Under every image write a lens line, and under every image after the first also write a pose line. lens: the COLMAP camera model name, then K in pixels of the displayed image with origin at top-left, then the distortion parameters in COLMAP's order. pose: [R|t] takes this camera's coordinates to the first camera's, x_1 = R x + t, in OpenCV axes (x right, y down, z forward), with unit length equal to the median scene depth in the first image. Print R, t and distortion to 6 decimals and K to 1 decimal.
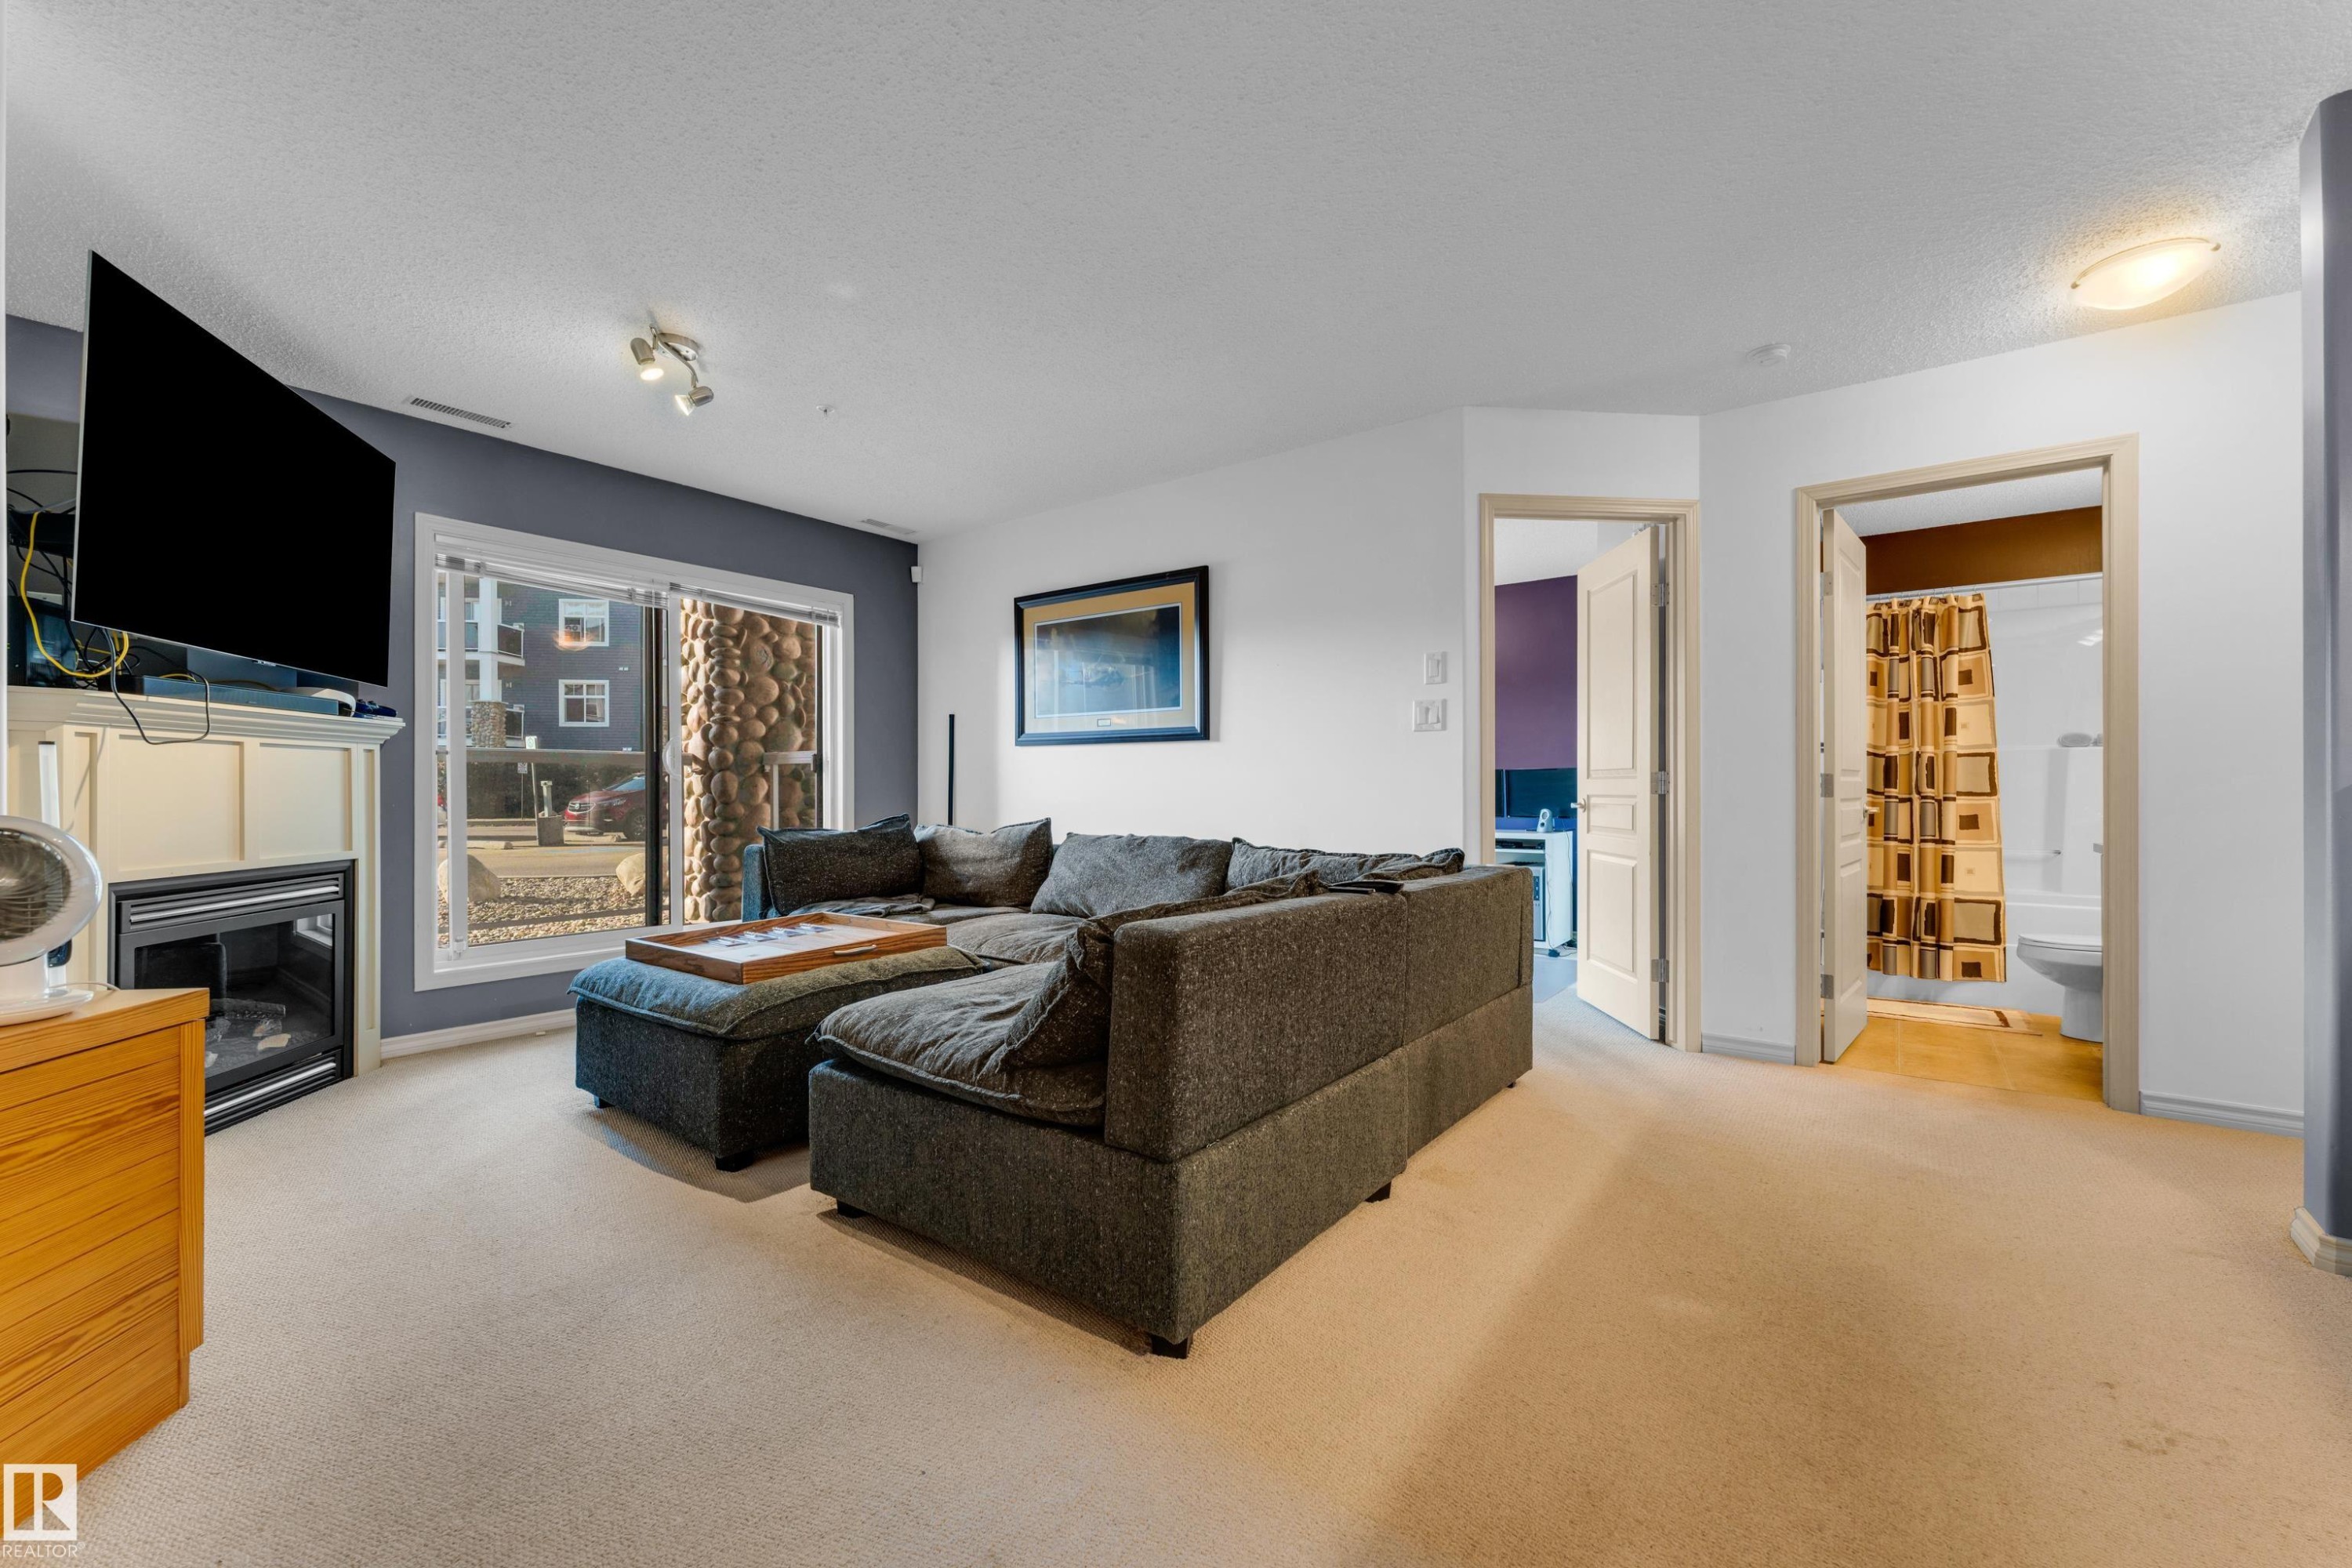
lens RADIAL K [[948.5, 0, 1171.1], [0, 948.5, 787.4], [0, 0, 1]] dist [0.001200, -0.000025]
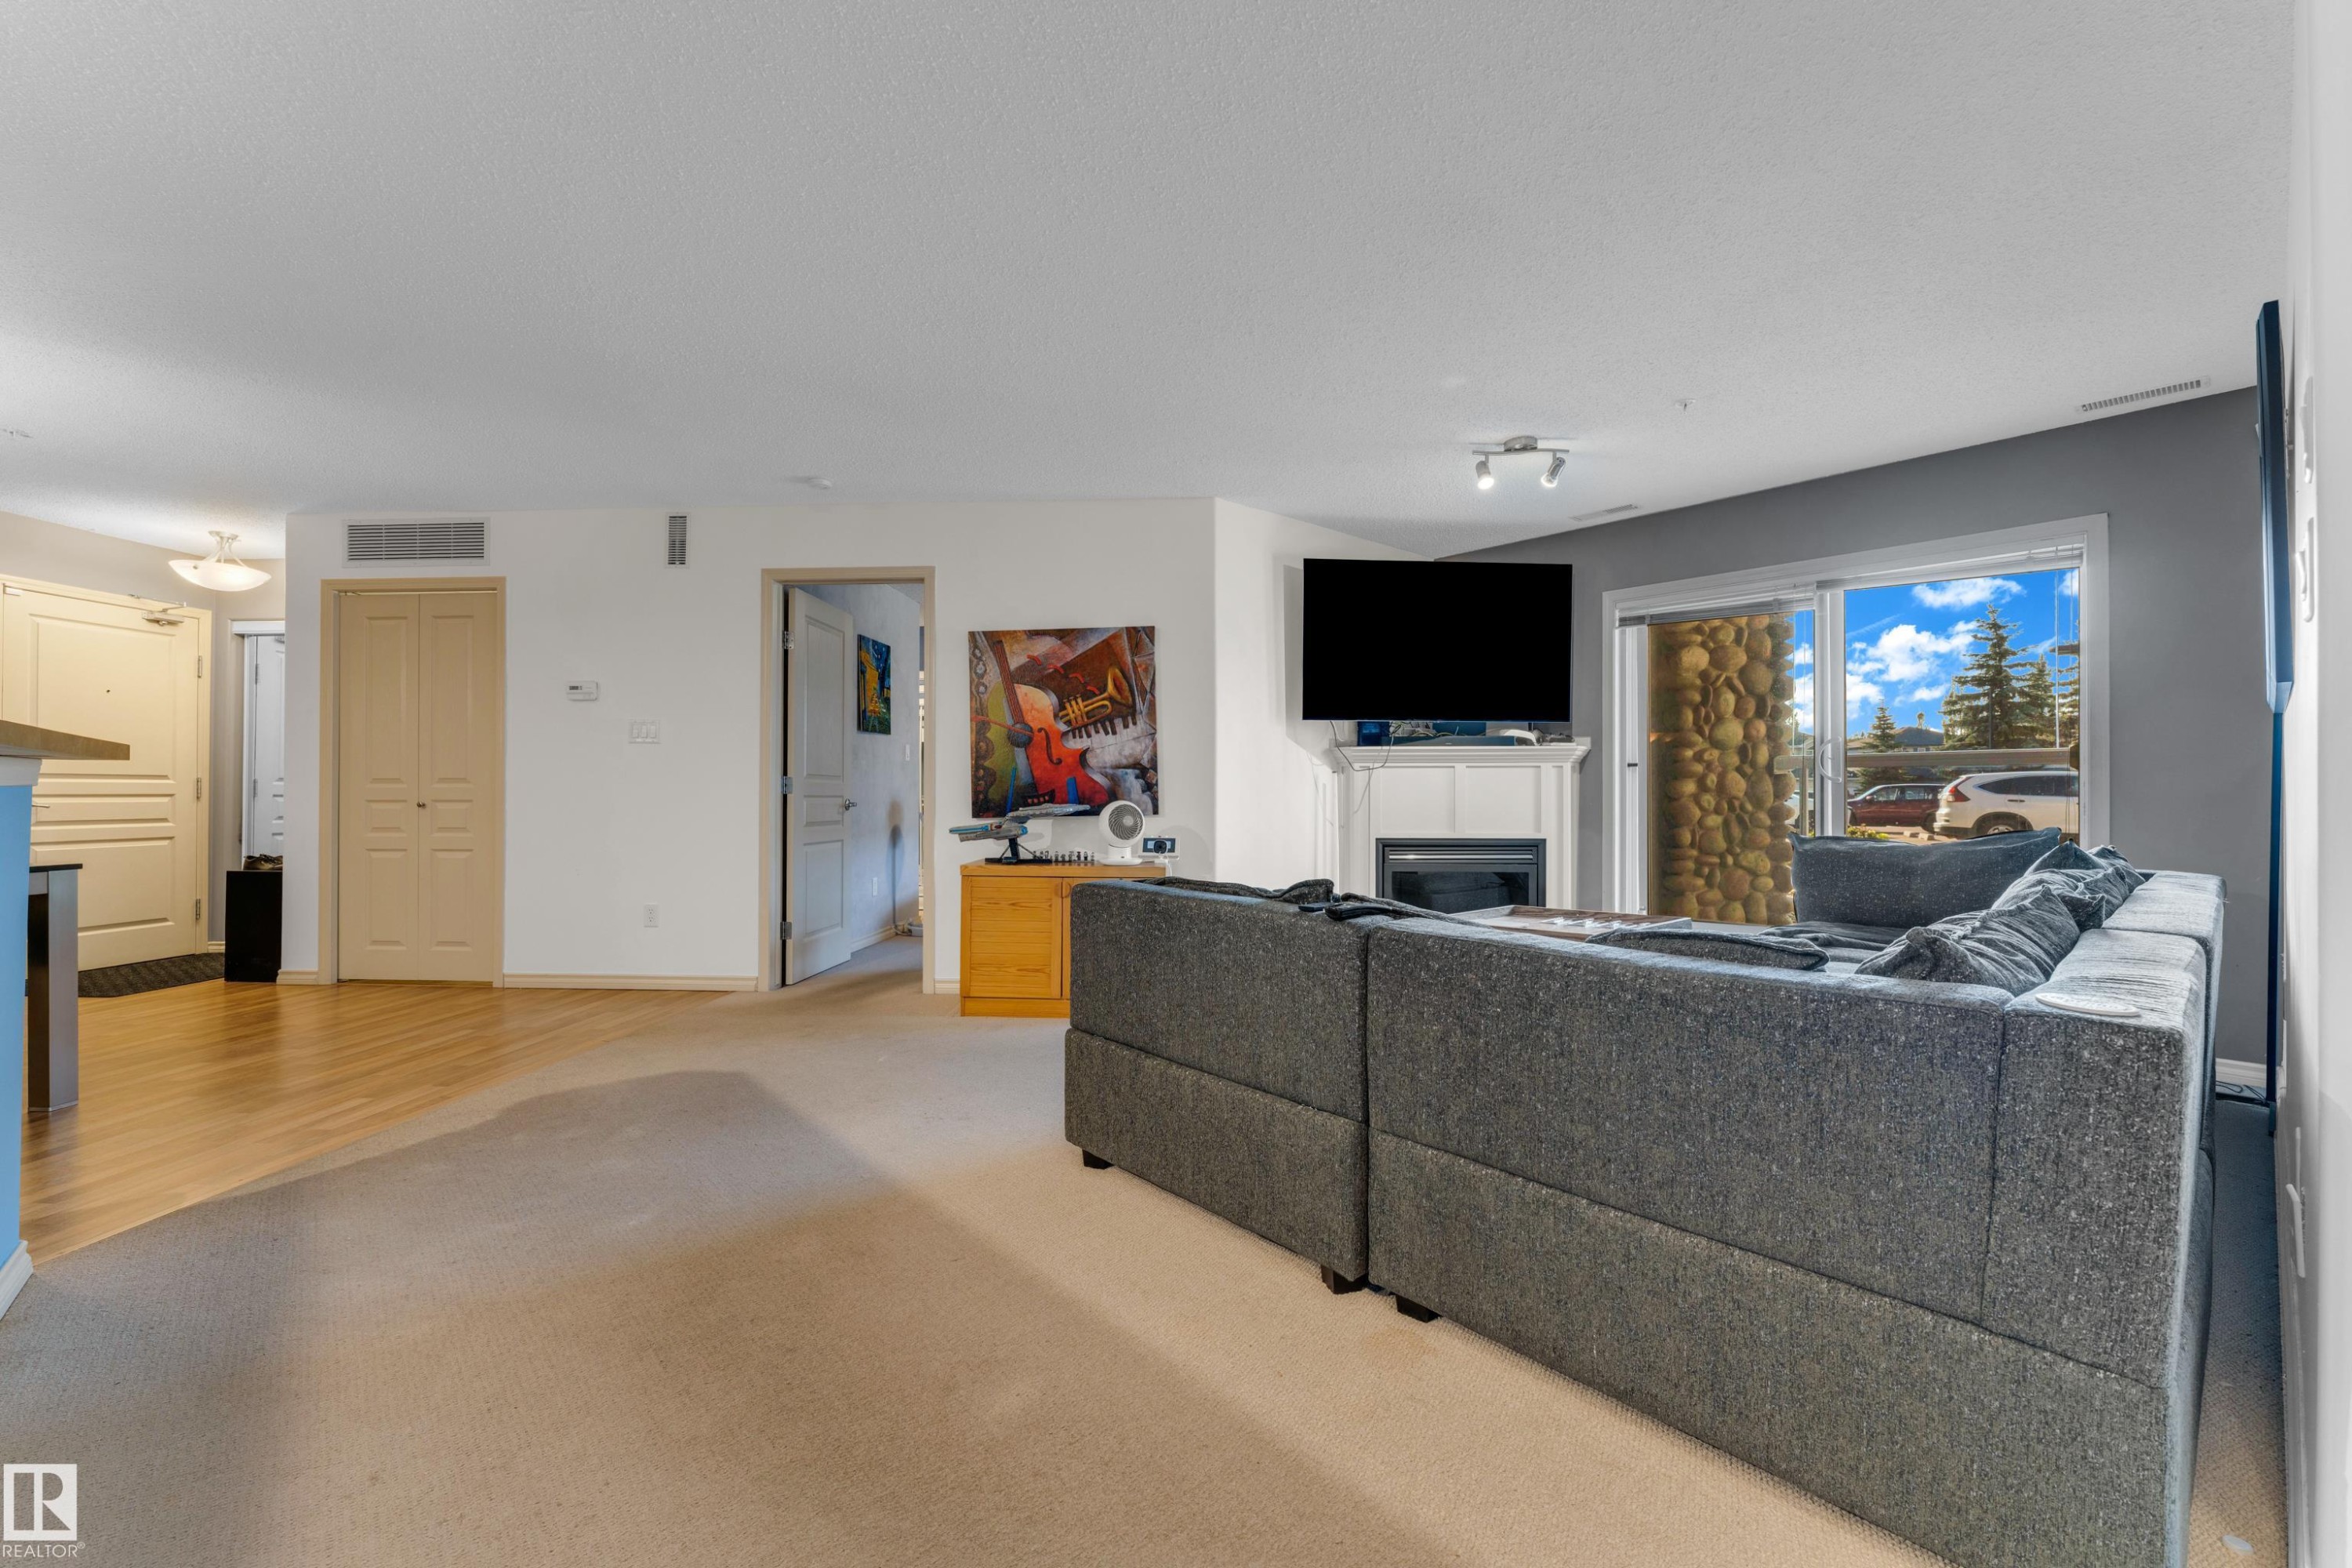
lens RADIAL K [[948.5, 0, 1171.1], [0, 948.5, 787.4], [0, 0, 1]] dist [0.001200, -0.000025]
pose [[-0.198942, -0.006058, -0.979992, 0.777889], [0.000175, 0.999981, -0.006217, 0.002377], [0.980011, -0.001409, -0.198937, 0.756017]]
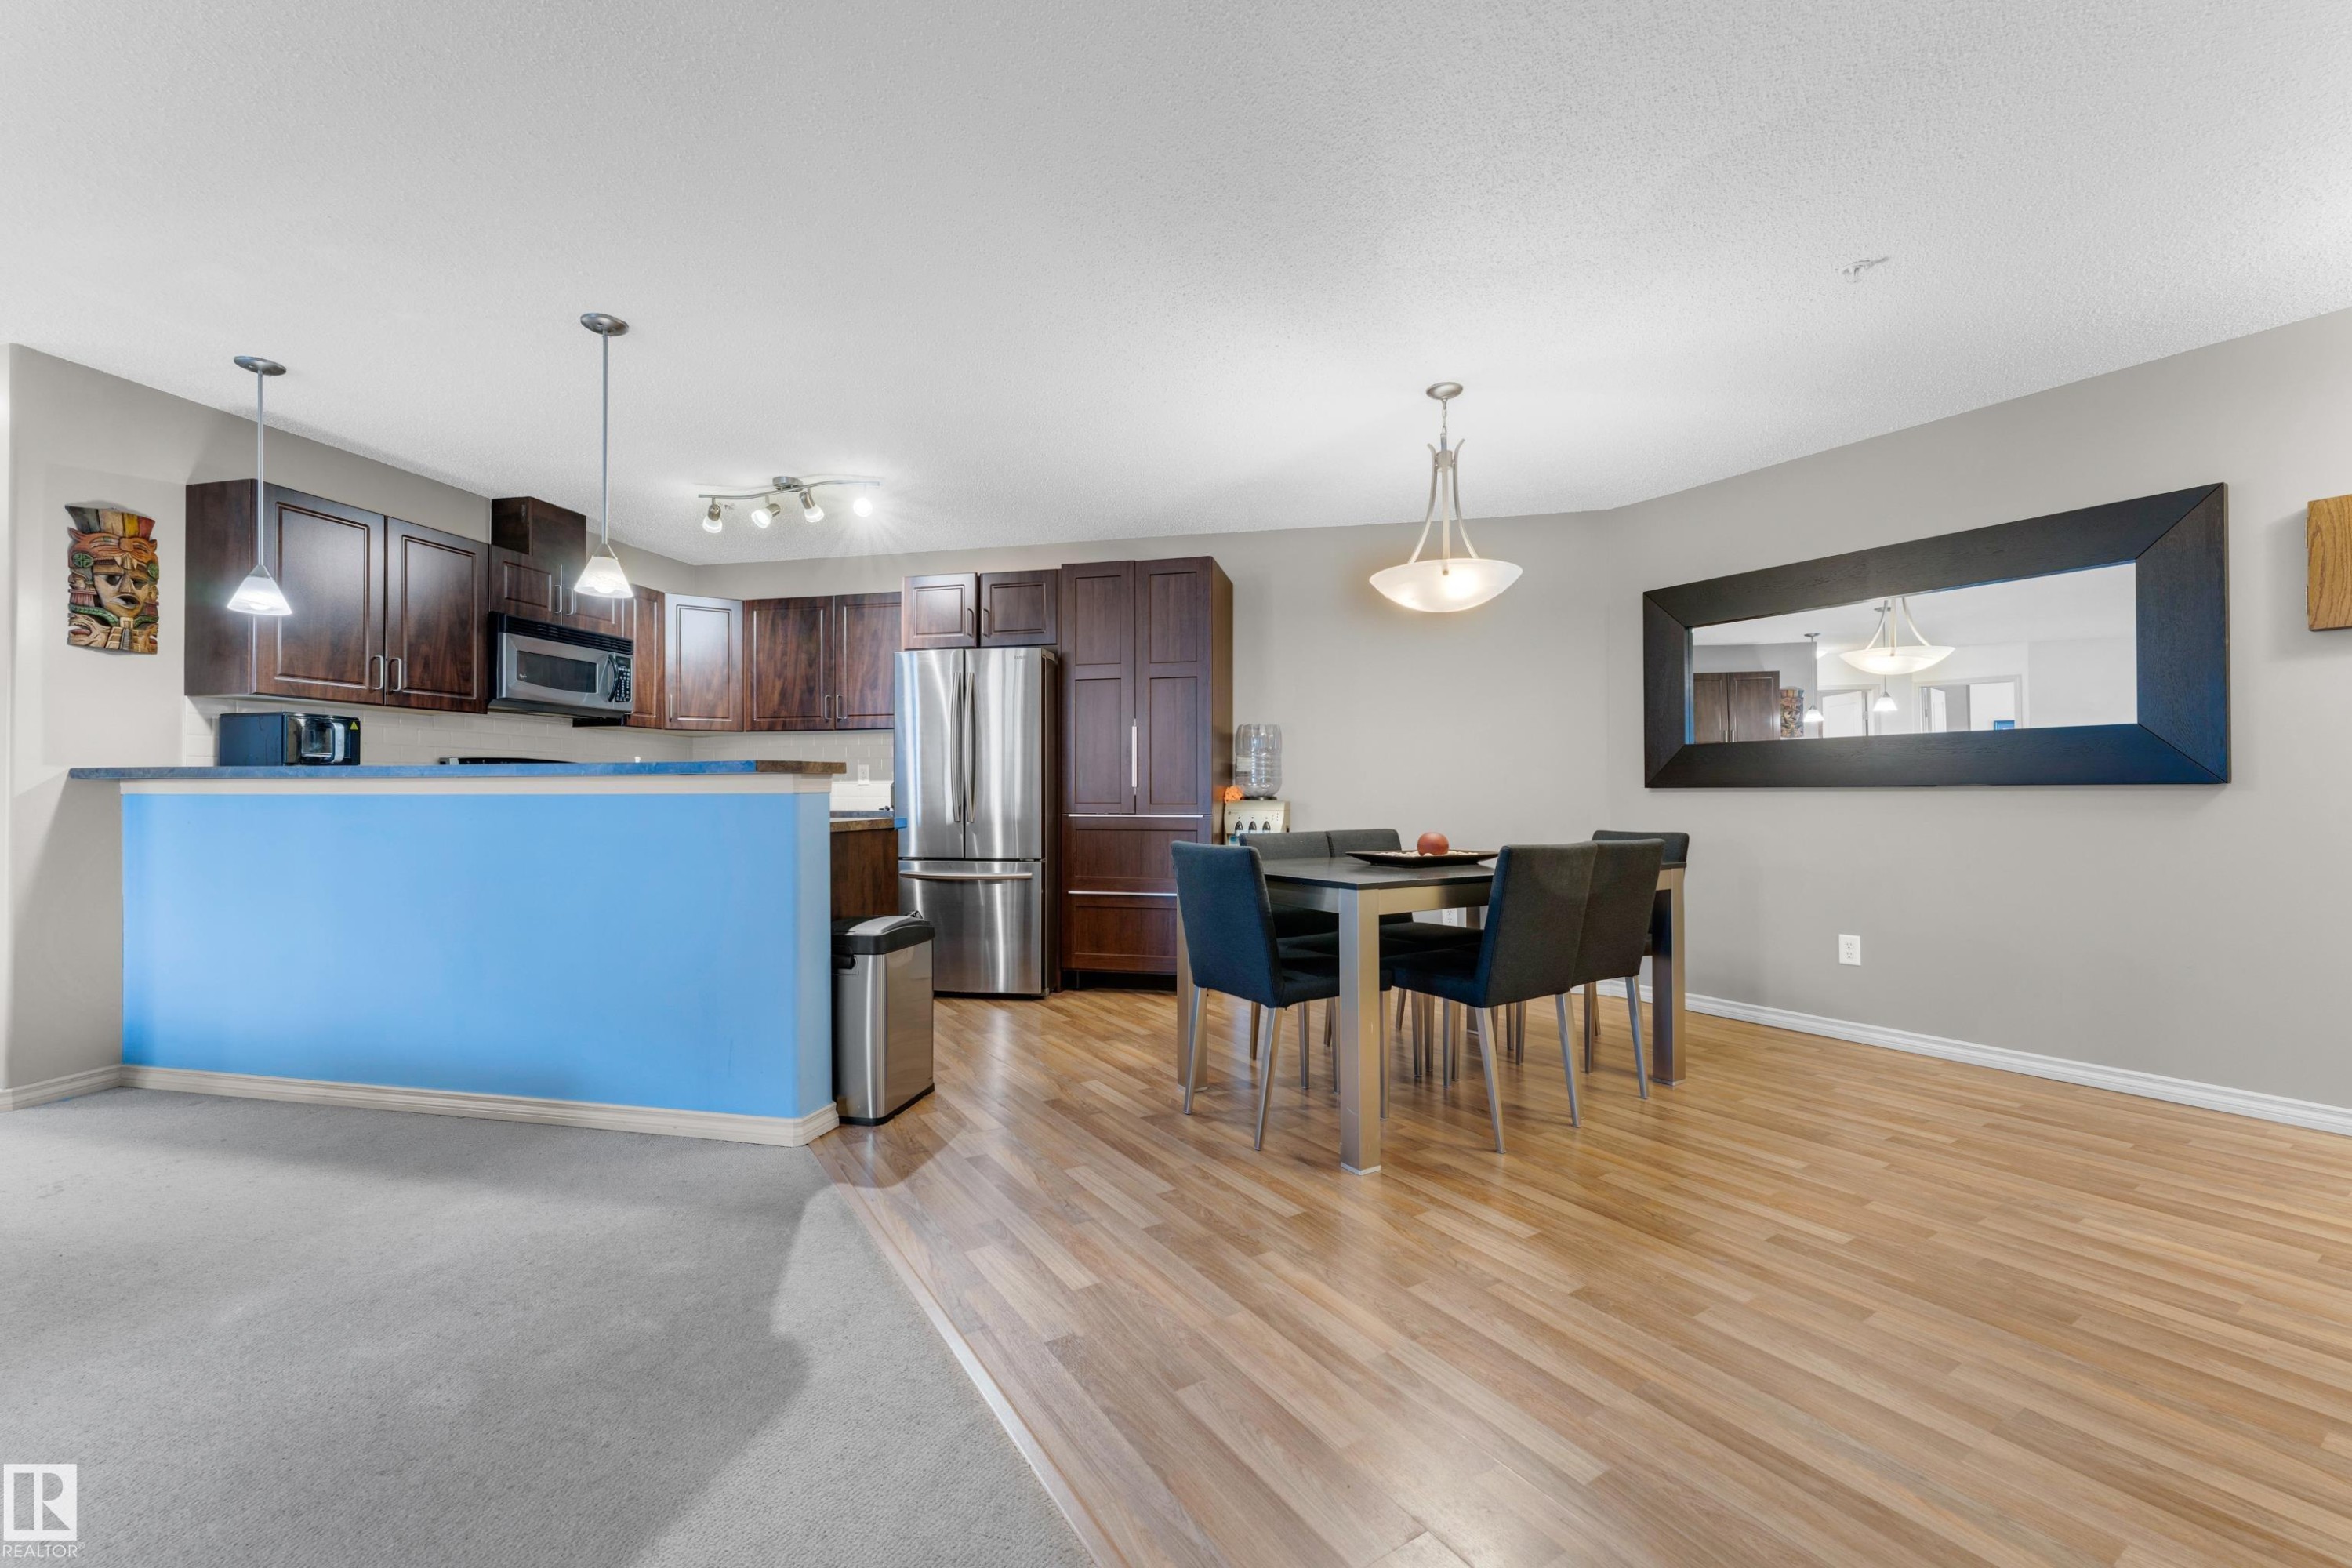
lens RADIAL K [[948.5, 0, 1171.1], [0, 948.5, 787.4], [0, 0, 1]] dist [0.001200, -0.000025]
pose [[-0.426456, 0.005441, 0.904492, -0.616757], [-0.000168, 0.999981, -0.006095, -0.004410], [-0.904508, -0.002751, -0.426447, -0.046595]]
